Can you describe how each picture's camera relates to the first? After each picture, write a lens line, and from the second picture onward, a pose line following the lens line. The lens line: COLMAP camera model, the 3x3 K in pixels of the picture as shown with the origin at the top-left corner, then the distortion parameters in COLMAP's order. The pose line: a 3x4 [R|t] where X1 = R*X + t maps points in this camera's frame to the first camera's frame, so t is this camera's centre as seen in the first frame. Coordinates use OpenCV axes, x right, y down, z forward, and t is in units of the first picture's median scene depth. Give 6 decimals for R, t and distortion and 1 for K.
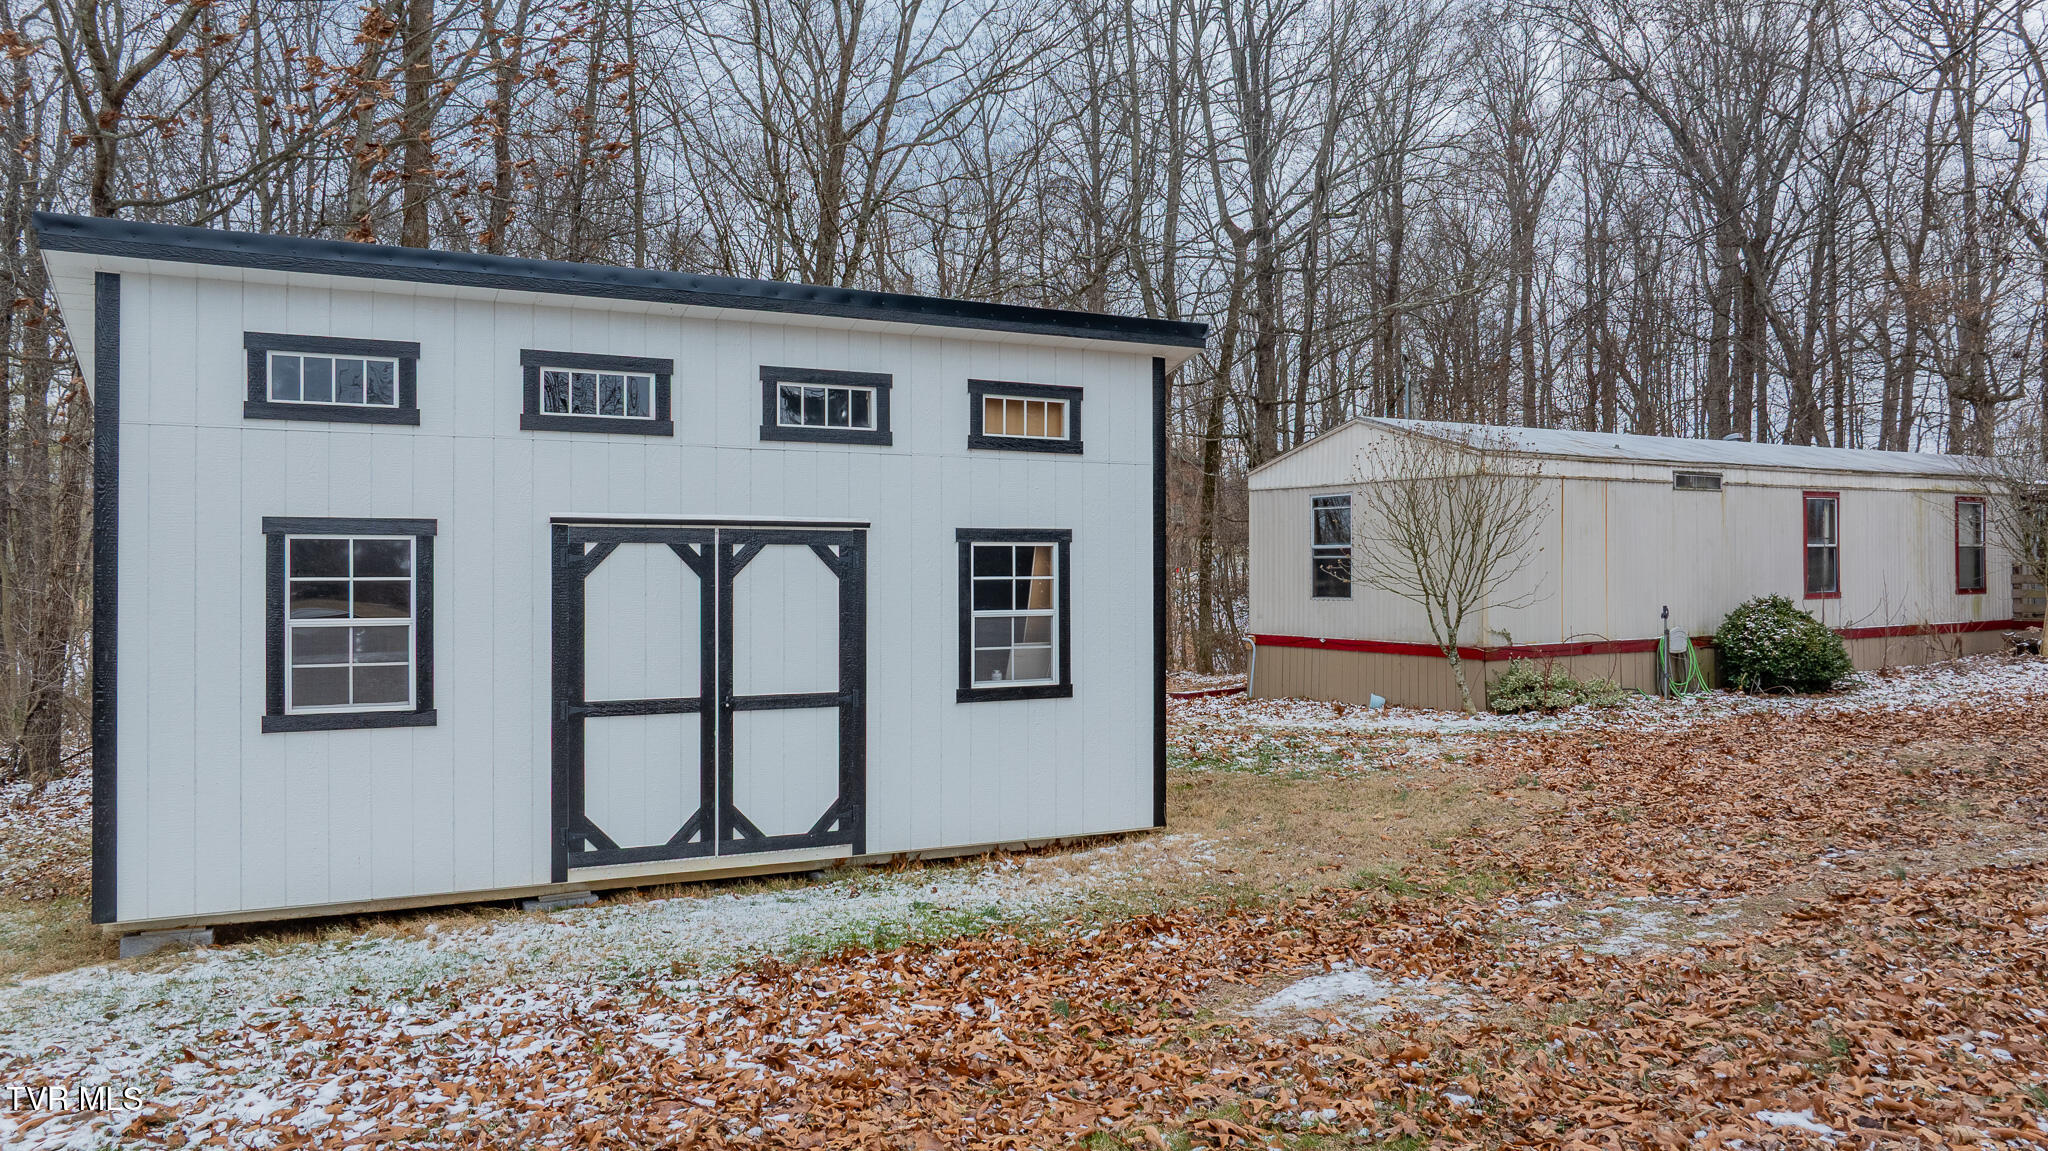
lens RADIAL K [[1430.5, 0, 1024.0], [0, 1430.5, 575.5], [0, 0, 1]] dist [-0.049015, 0.029179]
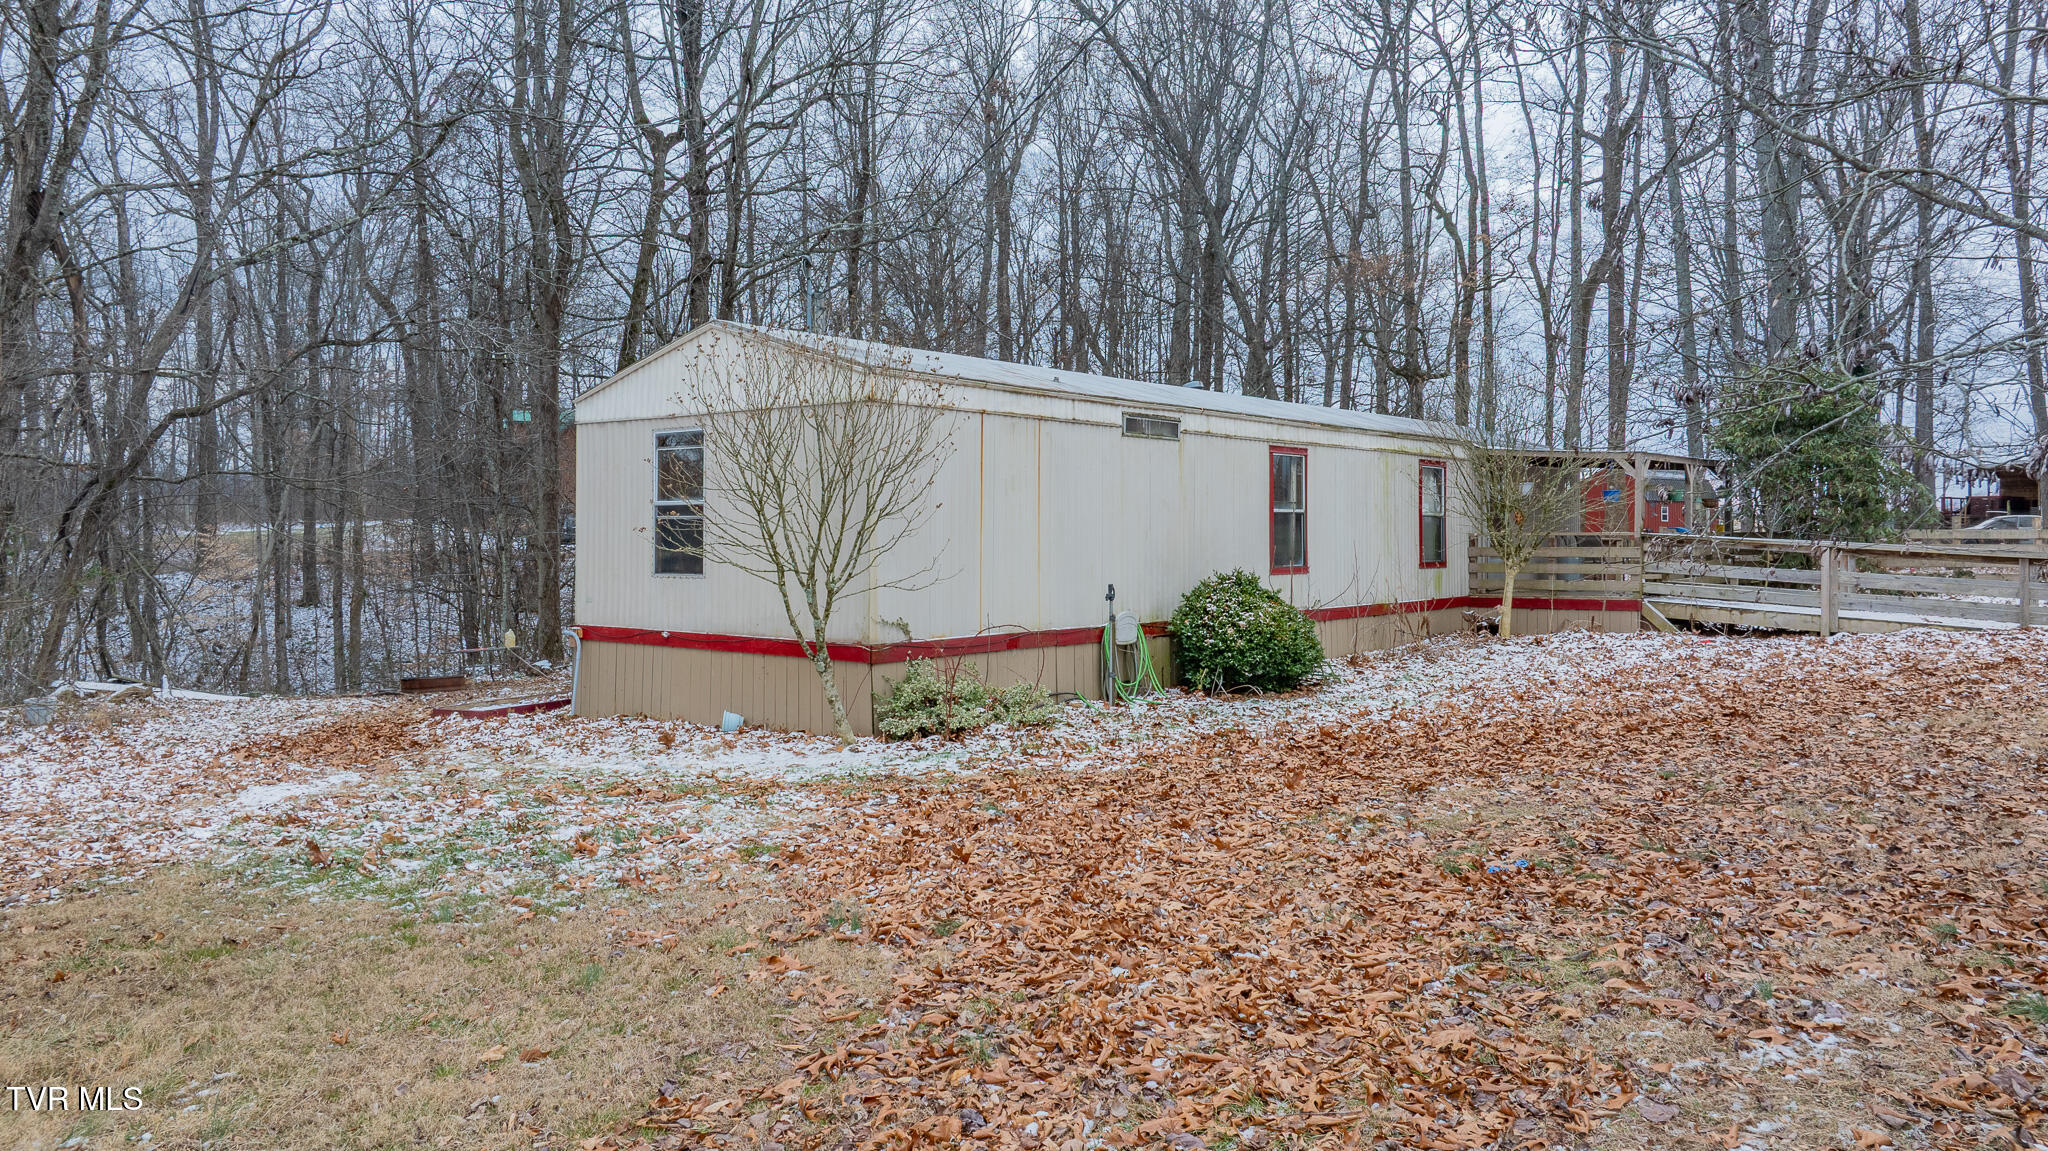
lens RADIAL K [[1430.5, 0, 1024.0], [0, 1430.5, 575.5], [0, 0, 1]] dist [-0.049015, 0.029179]
pose [[0.940213, -0.002941, 0.340574, 0.137451], [-0.003673, 0.999817, 0.018773, 0.002048], [-0.340567, -0.018902, 0.940030, 0.274281]]
